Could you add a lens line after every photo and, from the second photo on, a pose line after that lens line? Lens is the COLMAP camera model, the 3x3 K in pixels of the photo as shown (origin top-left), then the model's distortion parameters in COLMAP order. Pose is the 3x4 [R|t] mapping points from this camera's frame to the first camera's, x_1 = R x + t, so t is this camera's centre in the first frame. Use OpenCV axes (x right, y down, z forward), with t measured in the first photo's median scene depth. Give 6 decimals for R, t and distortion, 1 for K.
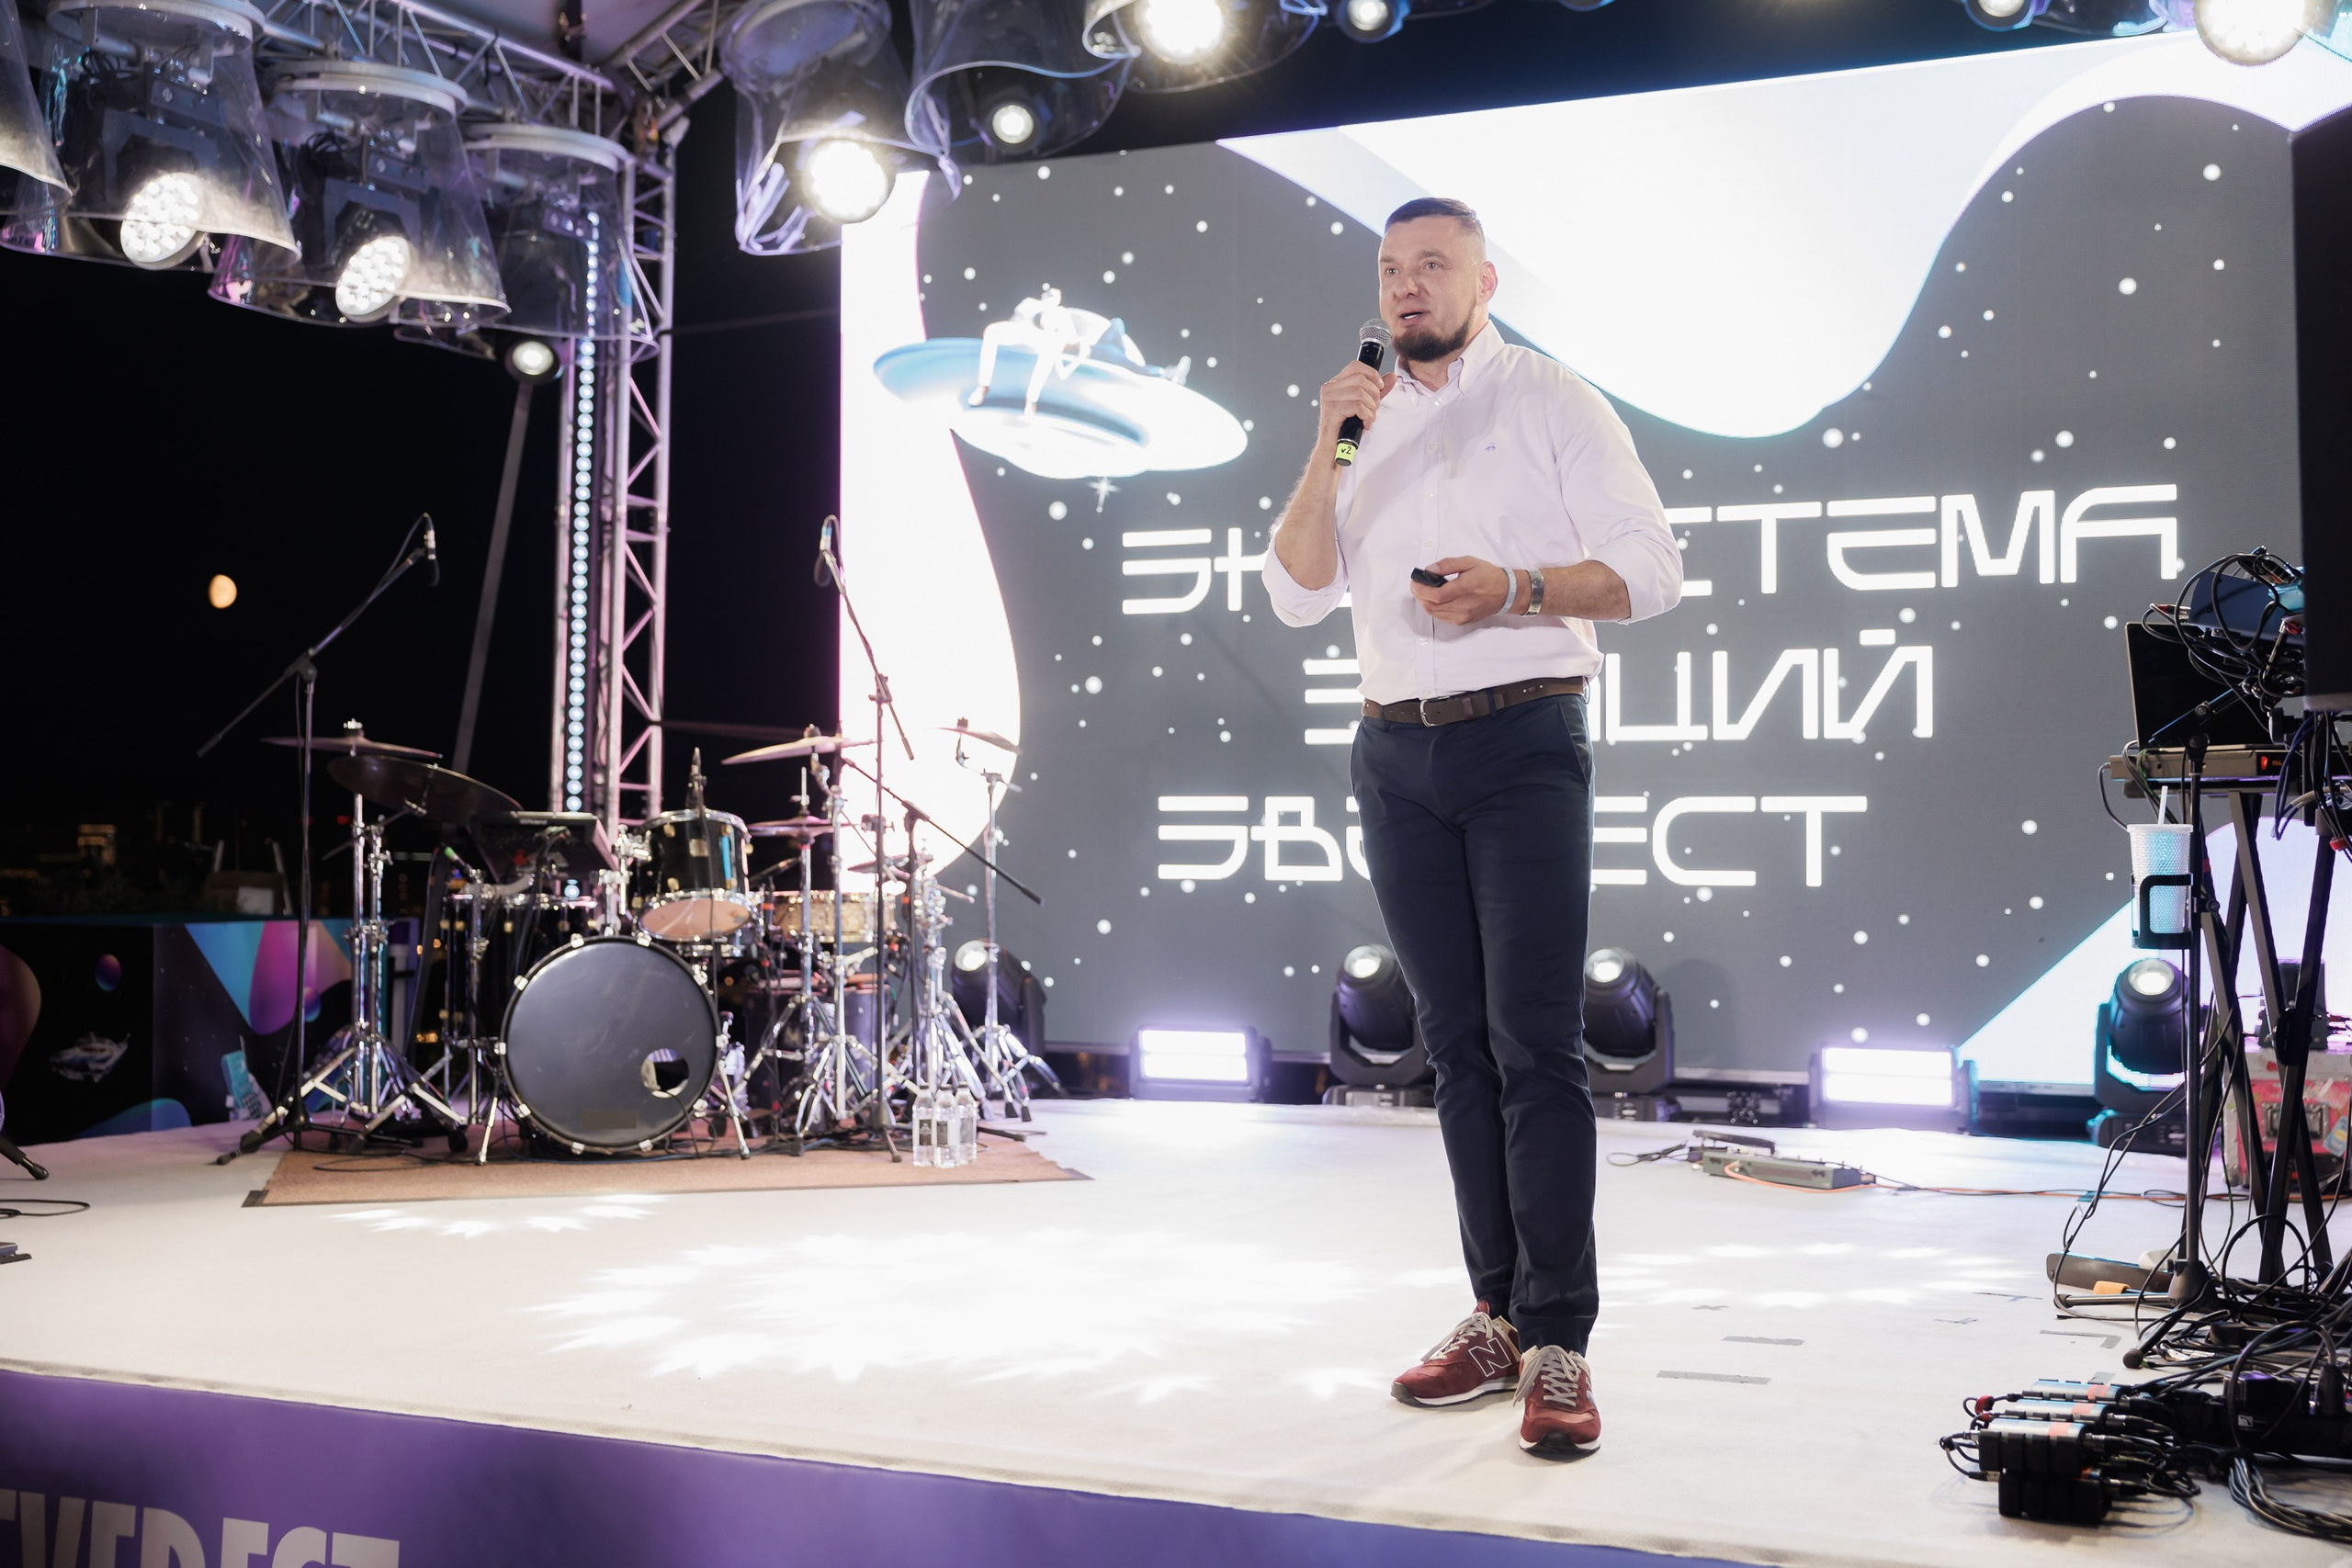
lens RADIAL K [[2886.2, 0, 1177.3], [0, 2886.2, 785.3], [0, 0, 1]] dist [0.013015, 0.000000]
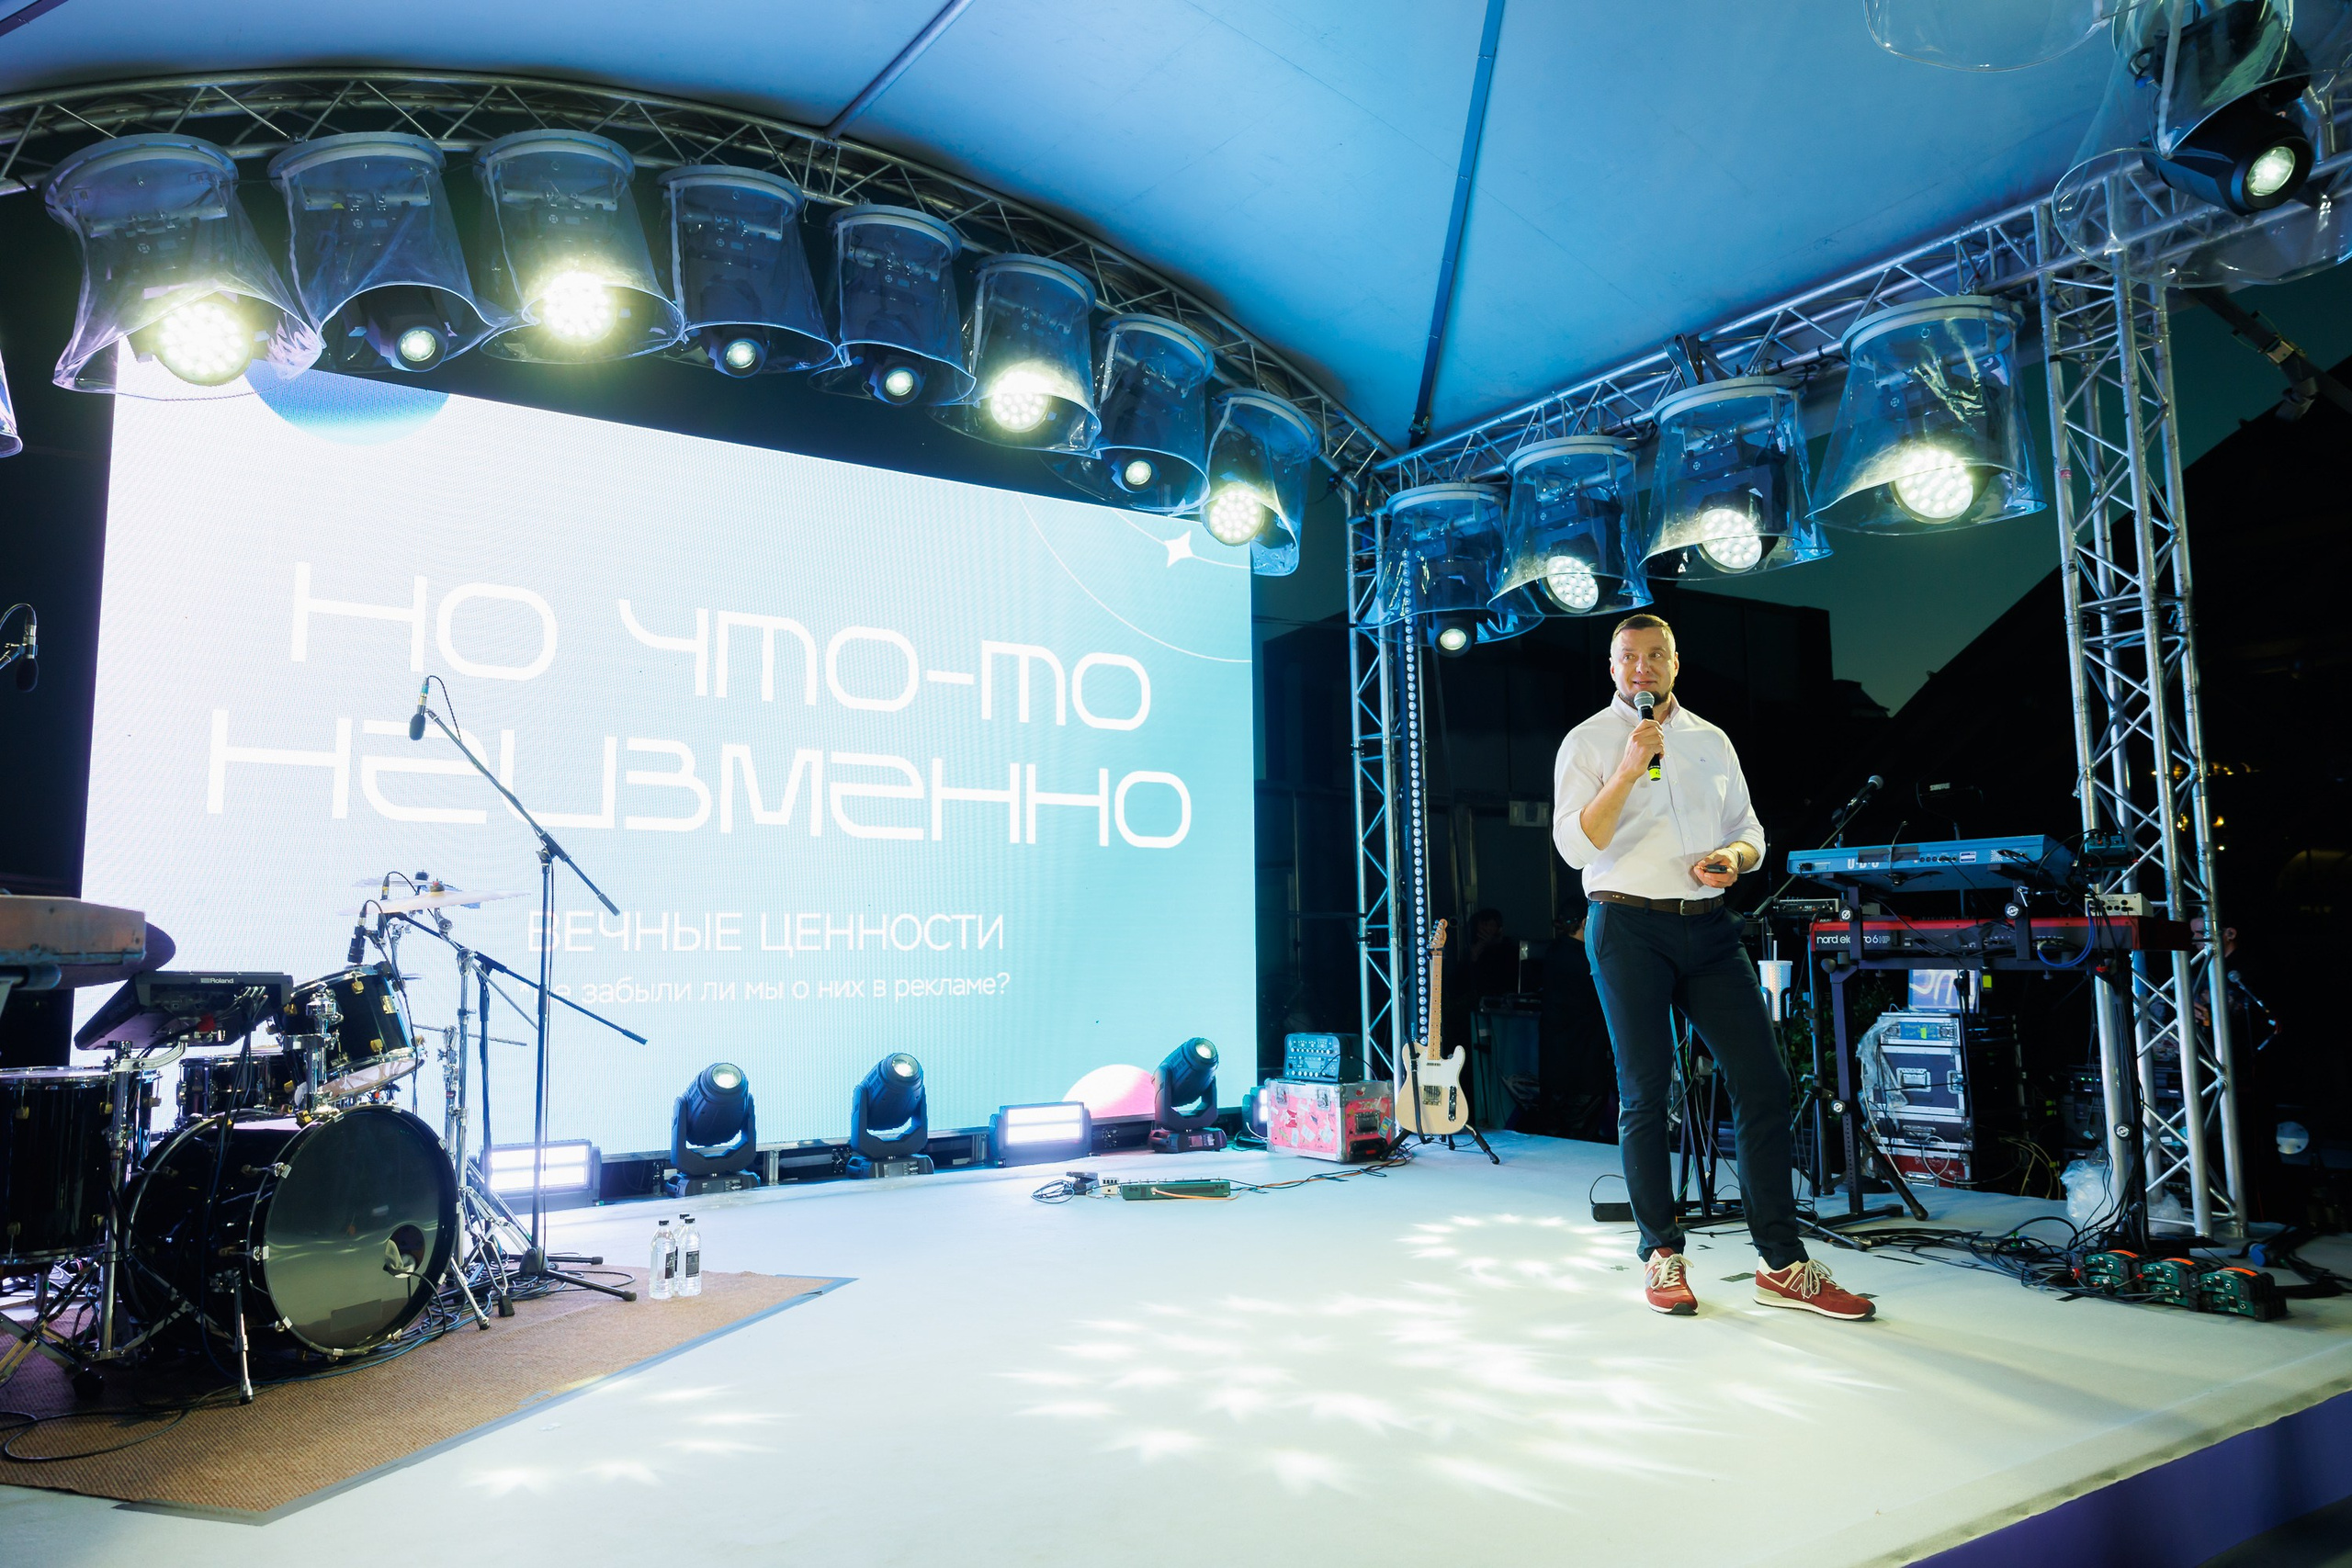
lens RADIAL K [[1570.4, 0, 1166.0], [0, 1570.4, 778.2], [0, 0, 1]] dist [0.031150, -0.005718]
pose [[0.526861, 0.089174, 0.845261, -0.443986], [-0.013882, 0.995251, -0.096344, -0.005284], [-0.849838, 0.039026, 0.525597, 0.466628]]
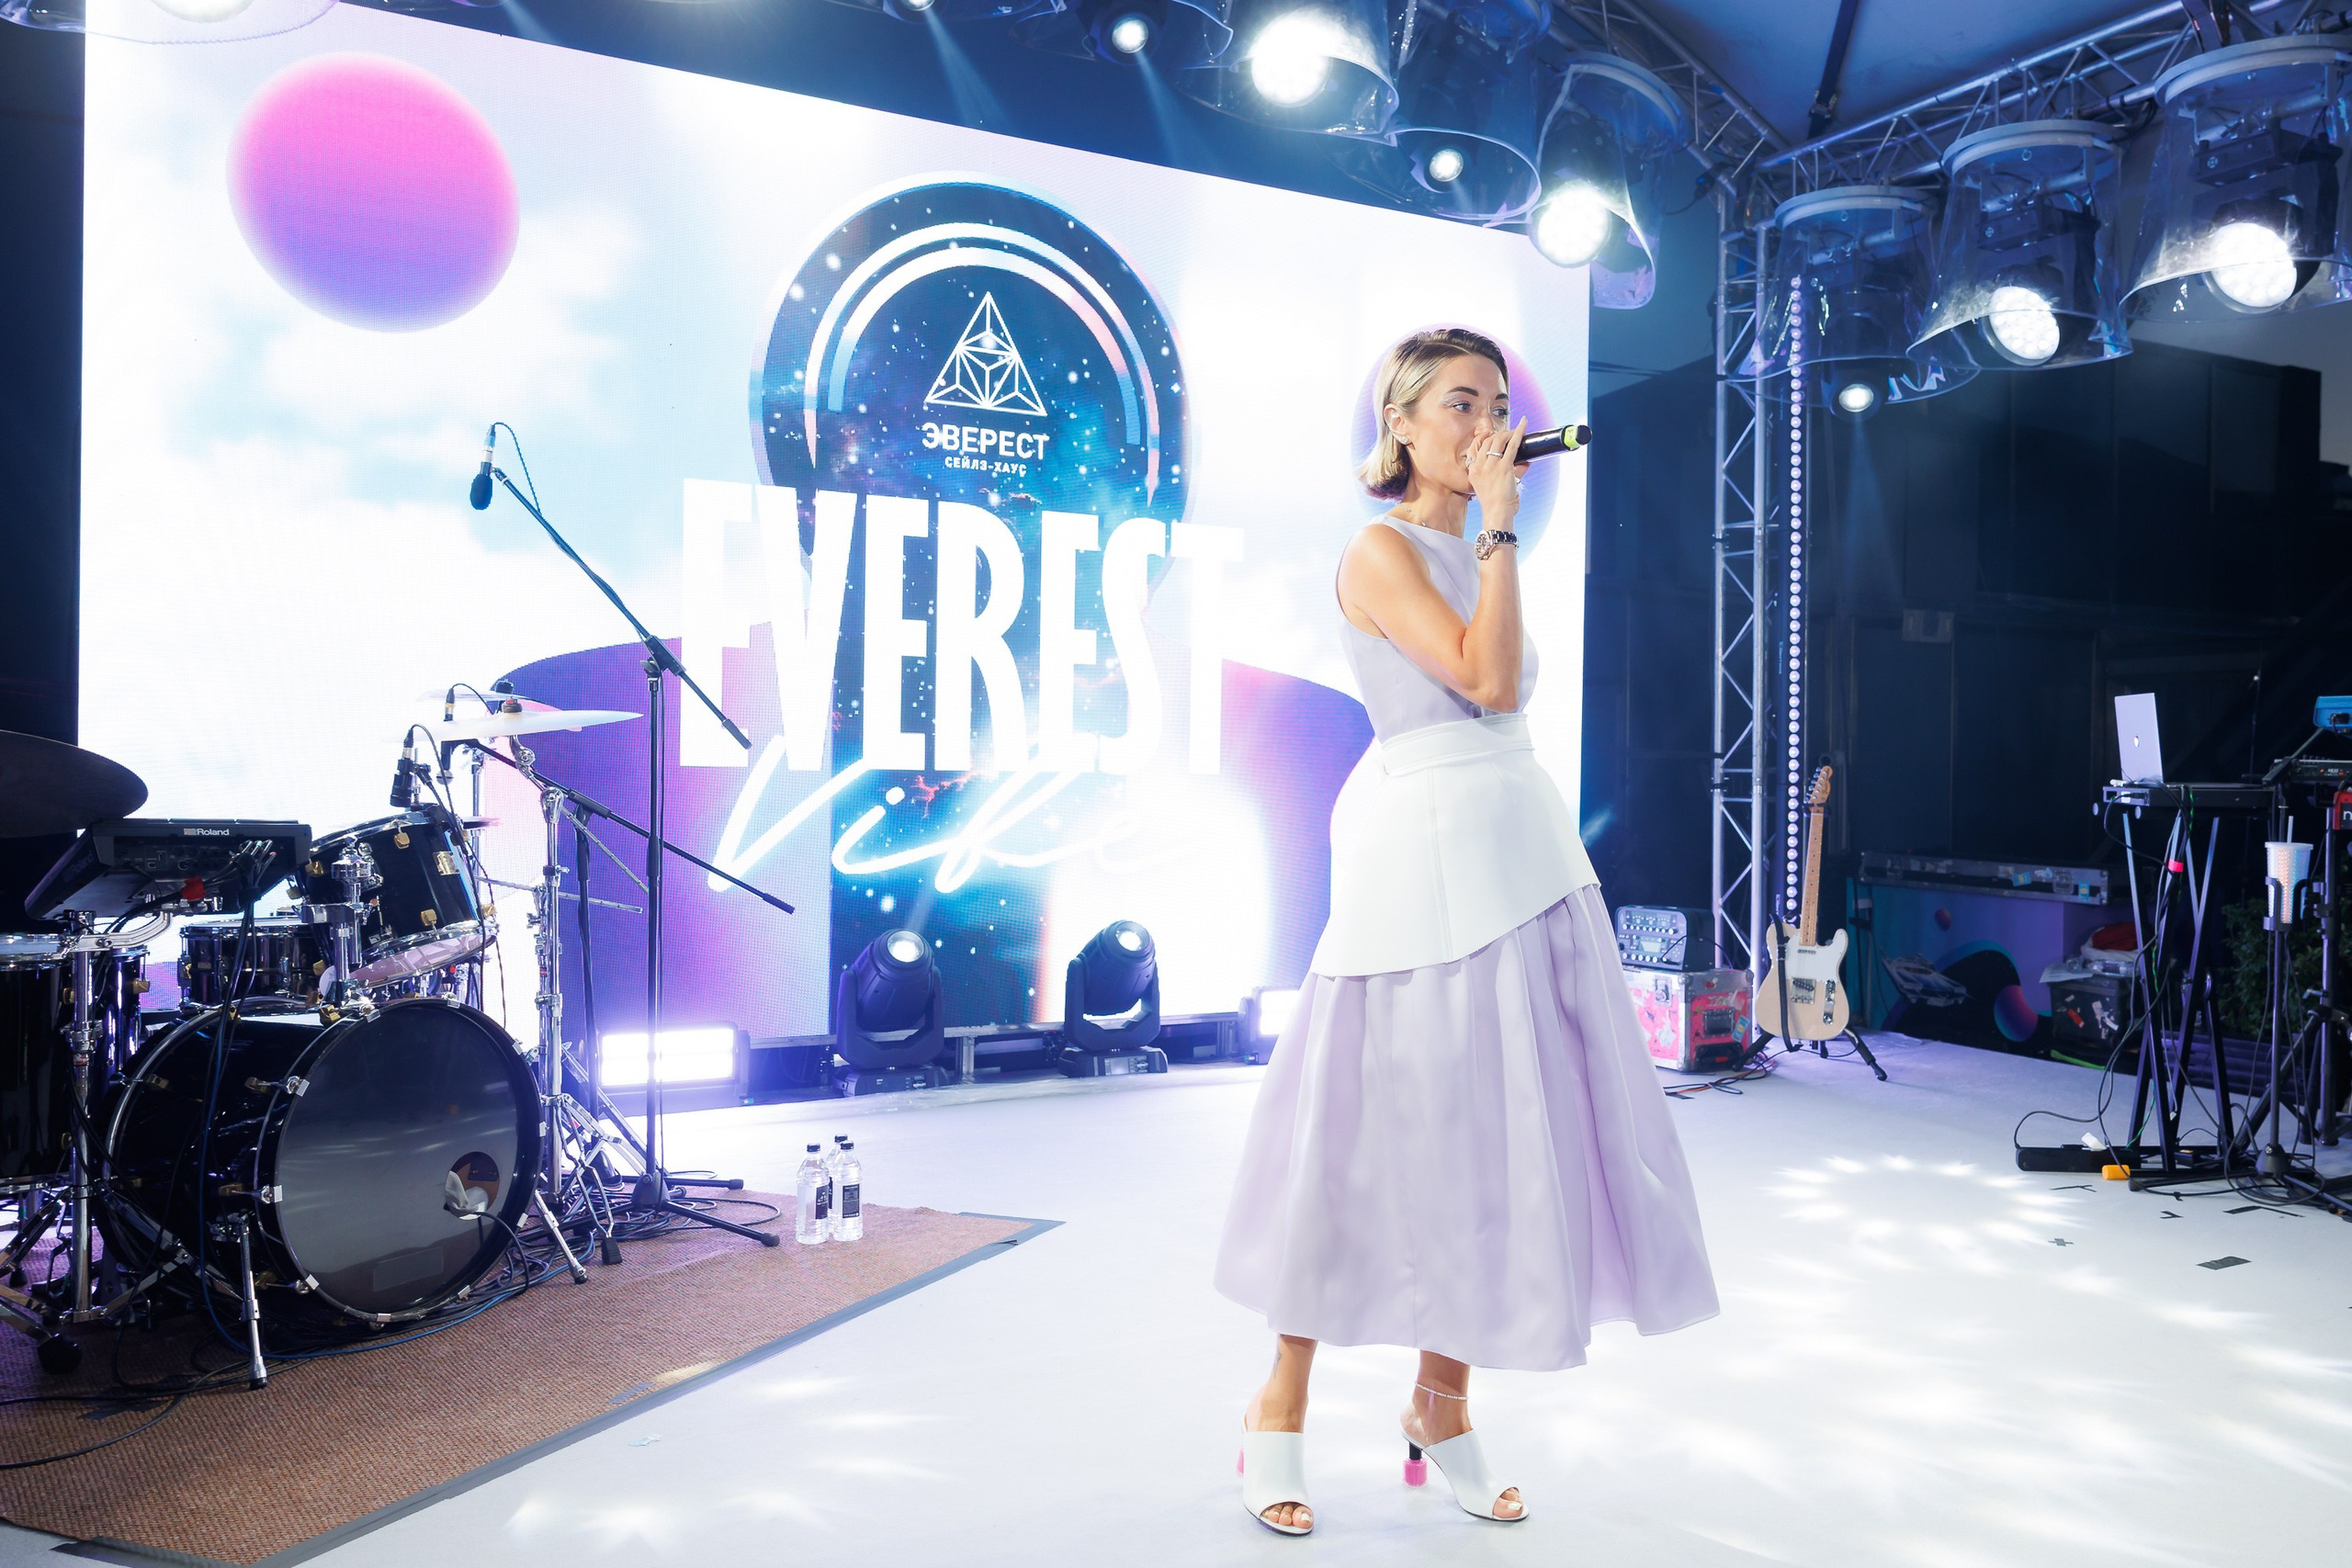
lens RADIAL K [[1875.1, 0, 1382.5], [0, 1875.1, 780.7], [0, 0, 1]] dist [0.008582, -0.000589]
pose [[0.559778, 0.005205, 0.828626, -0.392610], [-0.038579, 0.999060, 0.019786, -0.015769], [-0.827744, -0.043044, 0.559452, 0.504262]]
